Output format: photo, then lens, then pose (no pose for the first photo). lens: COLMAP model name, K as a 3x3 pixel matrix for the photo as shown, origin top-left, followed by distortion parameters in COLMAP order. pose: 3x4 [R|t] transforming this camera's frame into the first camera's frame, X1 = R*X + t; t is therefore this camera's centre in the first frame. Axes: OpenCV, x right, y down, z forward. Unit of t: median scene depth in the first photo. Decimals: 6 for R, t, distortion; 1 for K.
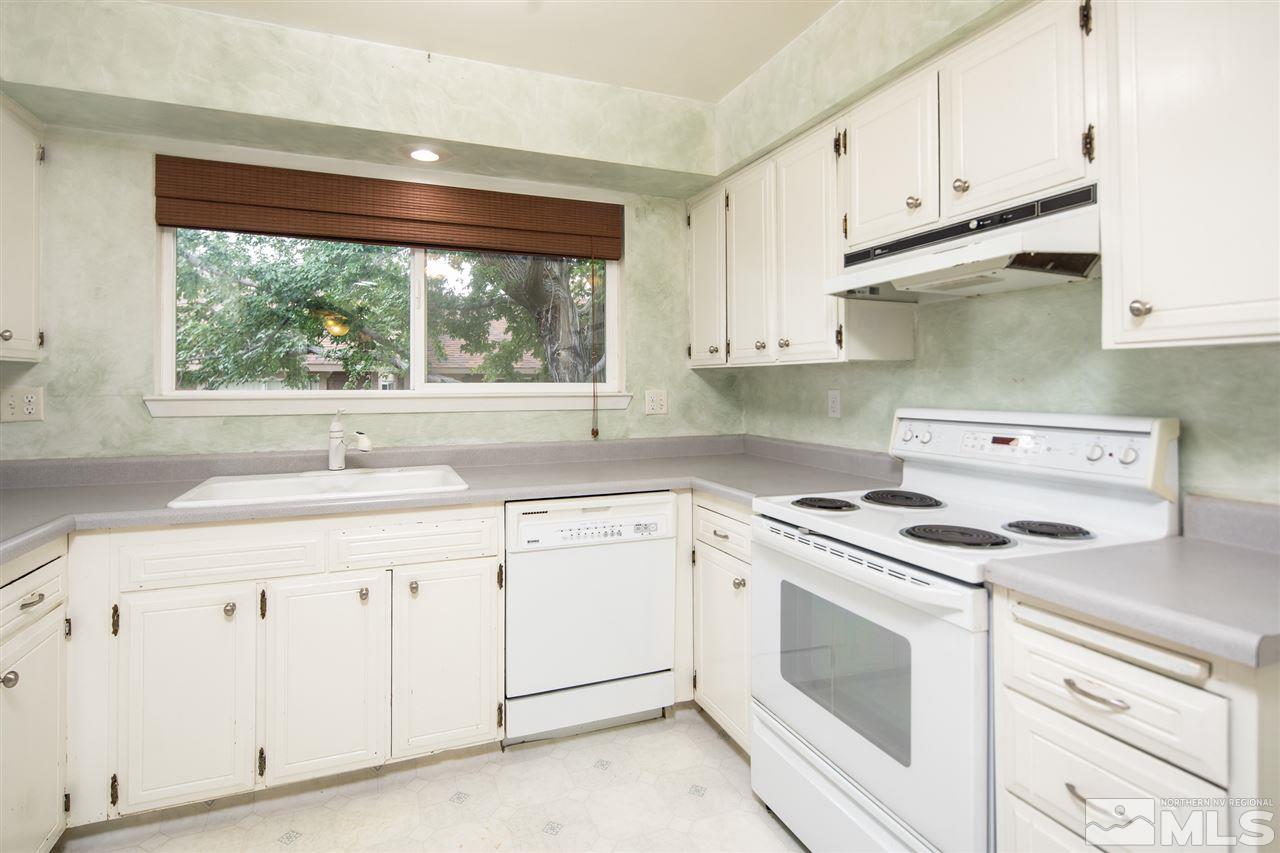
lens RADIAL K [[628.6, 0, 621.7], [0, 628.6, 379.0], [0, 0, 1]] dist [0.000253, -0.000720]
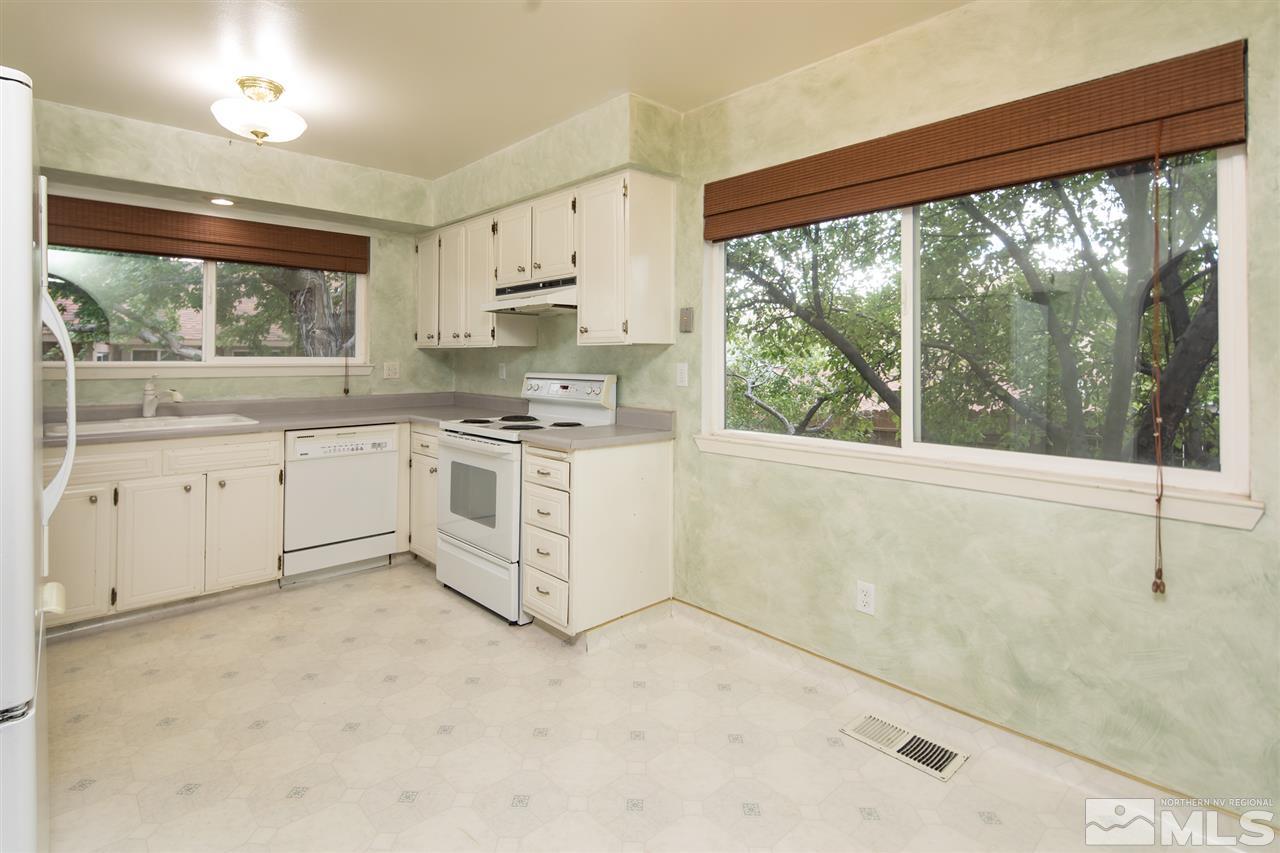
lens RADIAL K [[618.1, 0, 620.3], [0, 618.1, 346.4], [0, 0, 1]] dist [-0.002008, -0.000670]
pose [[0.930798, 0.012610, 0.365315, 0.031110], [-0.008822, 0.999889, -0.012036, -0.009343], [-0.365427, 0.007981, 0.930806, -0.730307]]
